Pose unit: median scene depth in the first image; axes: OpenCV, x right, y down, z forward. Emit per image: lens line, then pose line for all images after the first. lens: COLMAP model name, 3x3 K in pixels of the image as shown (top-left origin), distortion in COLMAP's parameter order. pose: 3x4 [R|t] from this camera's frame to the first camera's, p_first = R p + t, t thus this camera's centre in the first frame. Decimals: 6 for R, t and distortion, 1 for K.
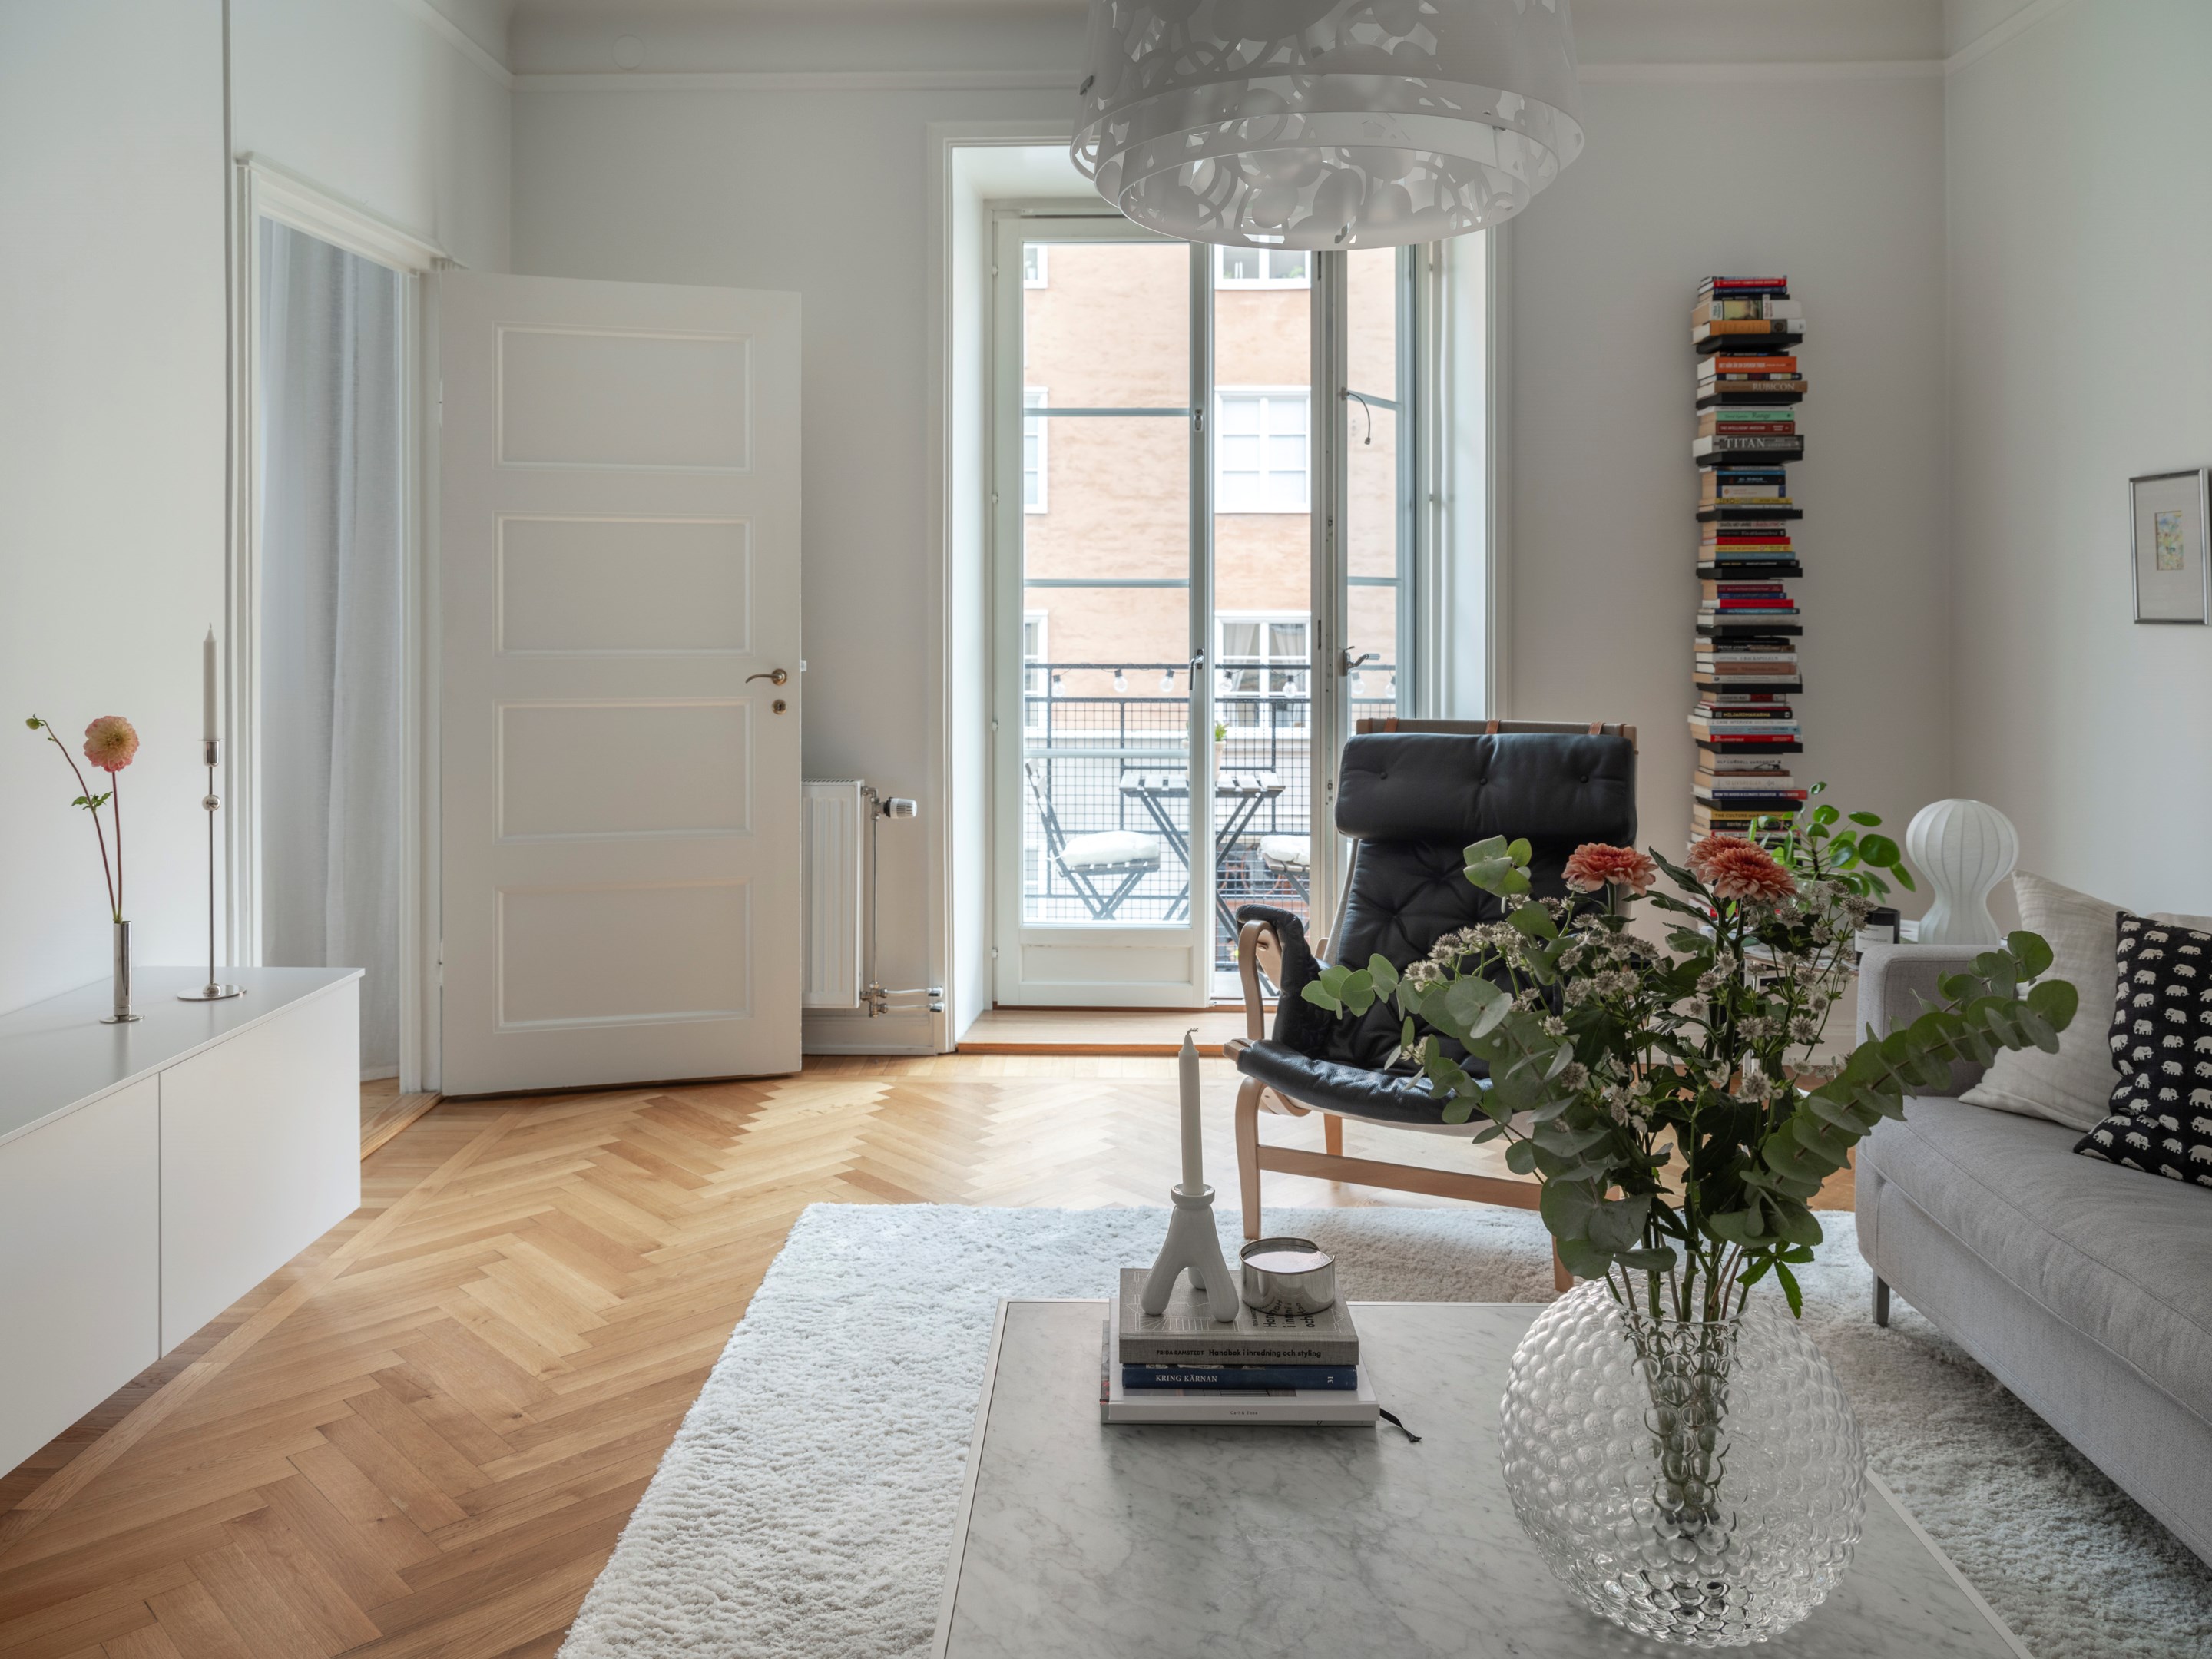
lens RADIAL K [[1791.3, 0, 1028.6], [0, 1791.3, 610.0], [0, 0, 1]] dist [0.002430, -0.010055]
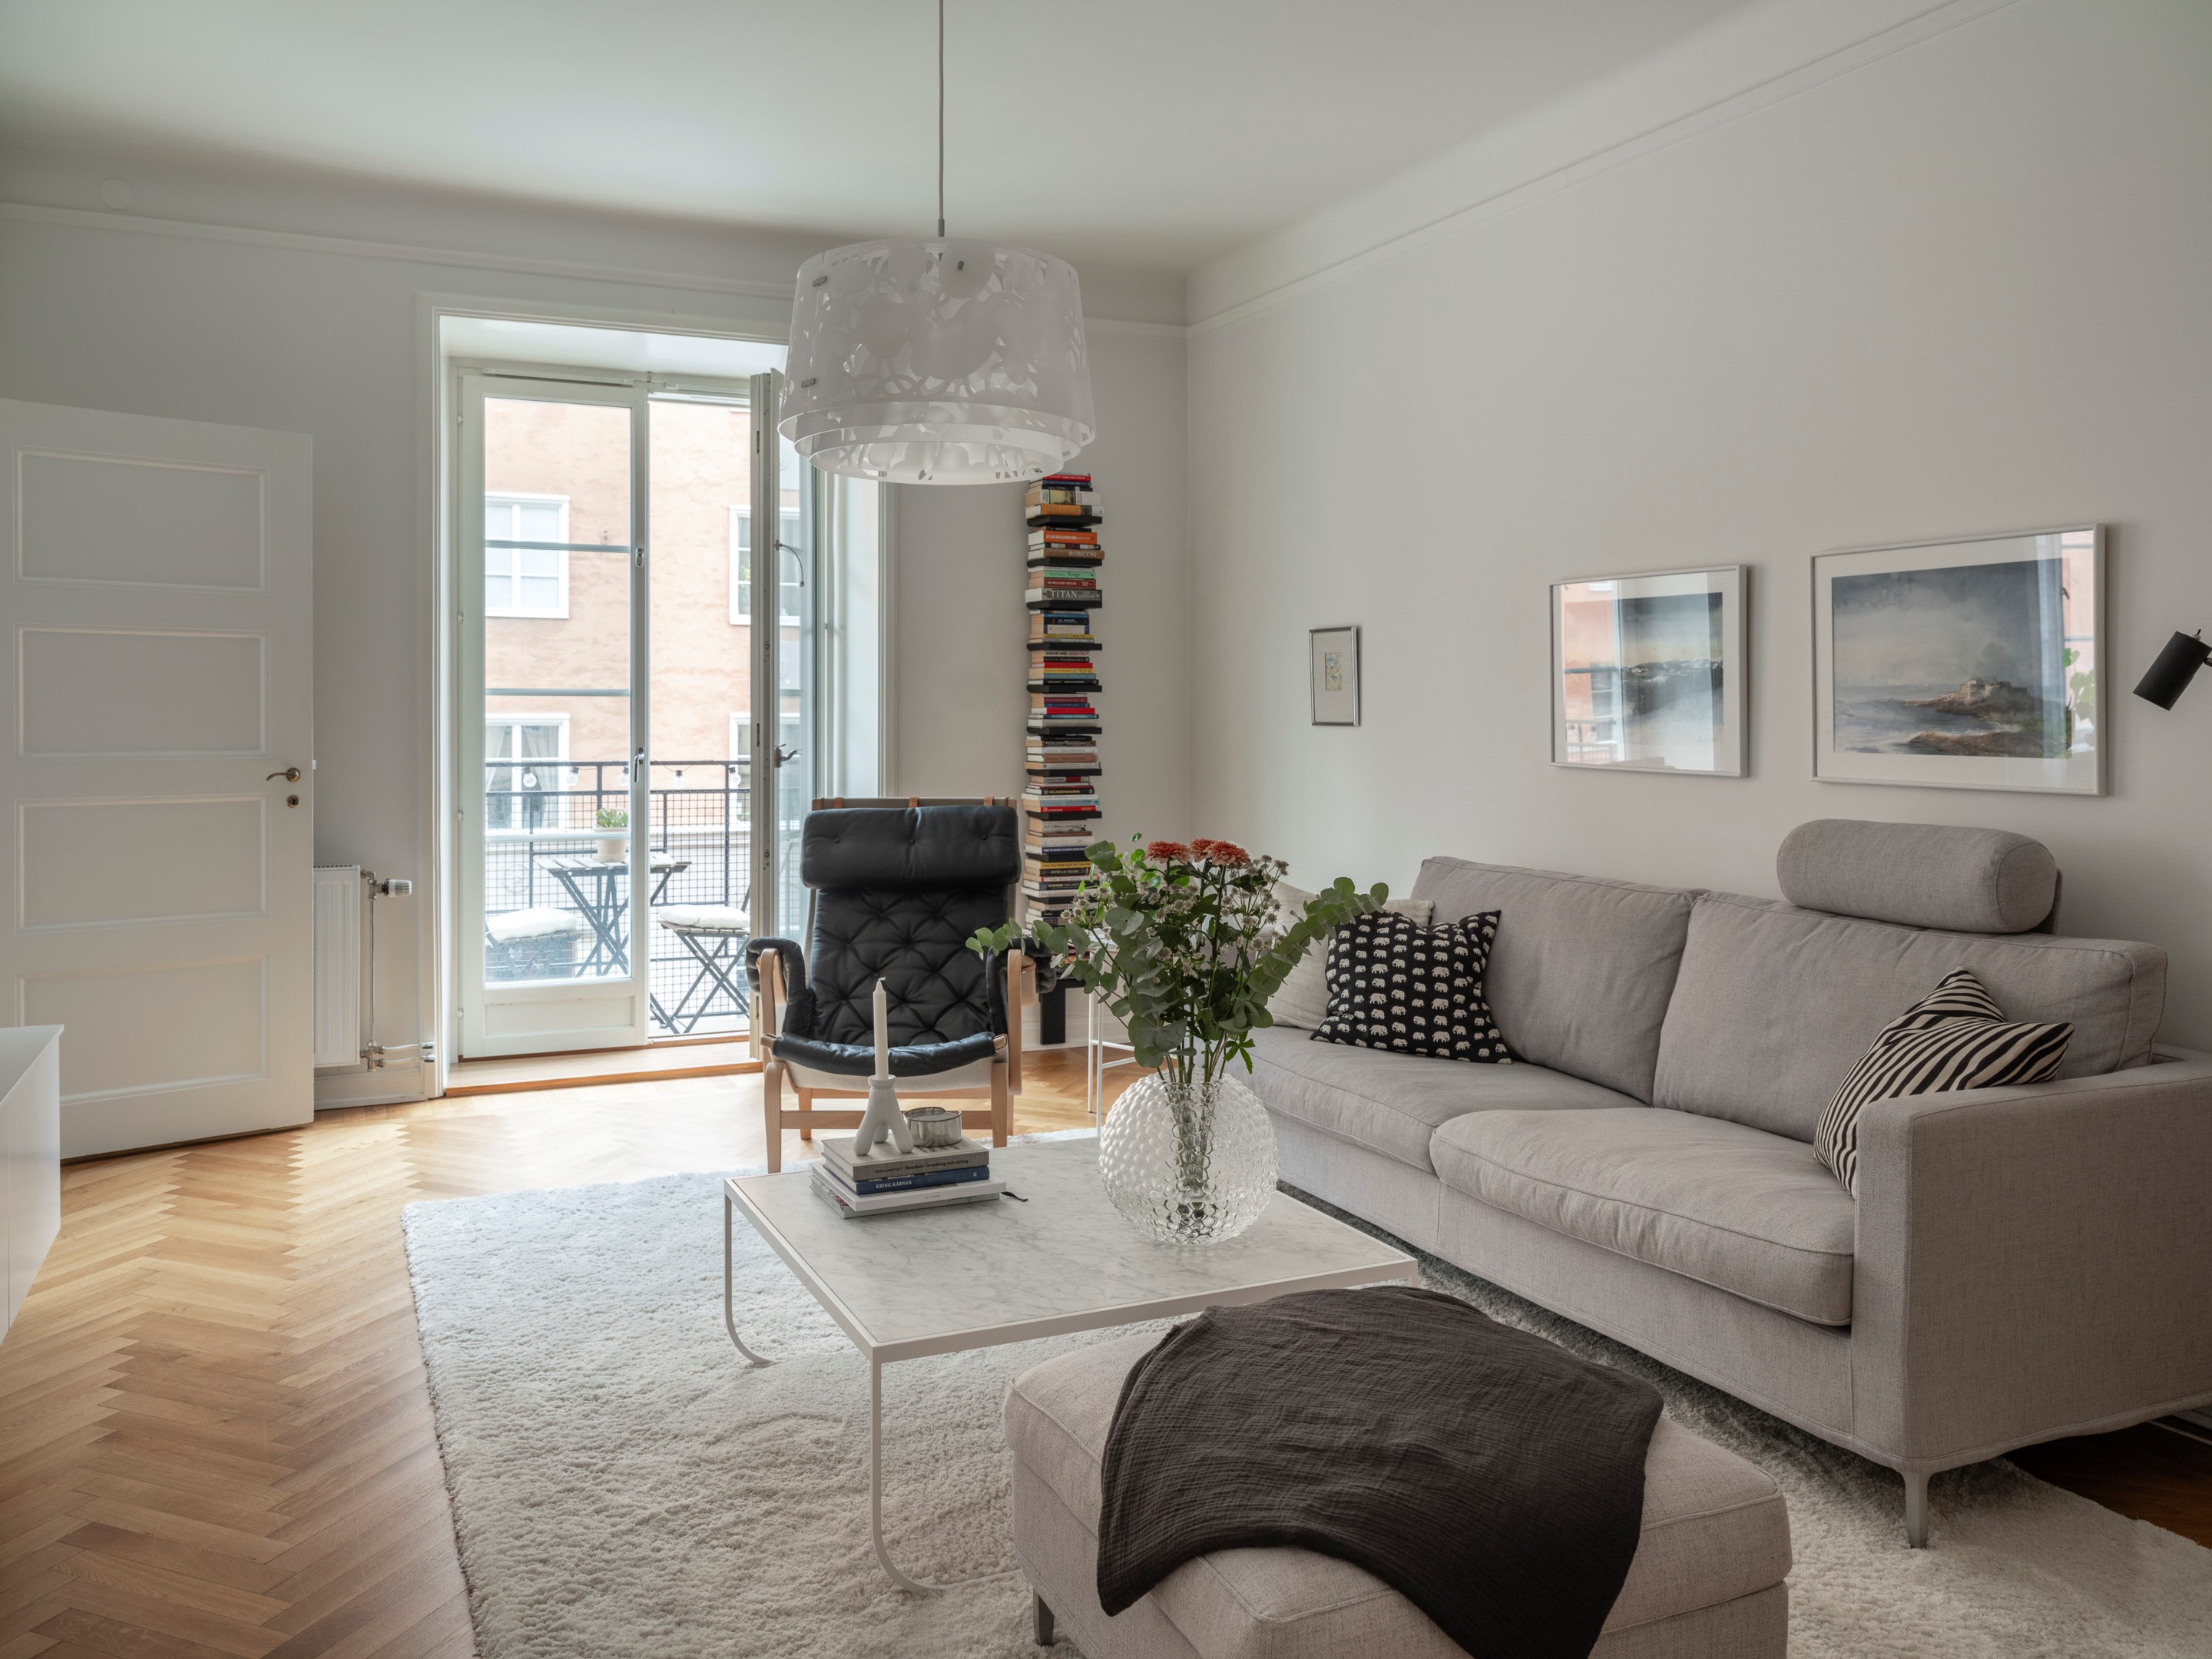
lens RADIAL K [[1792.5, 0, 1054.2], [0, 1792.5, 719.5], [0, 0, 1]] dist [-0.017372, 0.015936]
pose [[0.896494, -0.000695, 0.443055, -0.214842], [-0.001262, 0.999991, 0.004122, -0.002681], [-0.443054, -0.004254, 0.896485, -0.228373]]
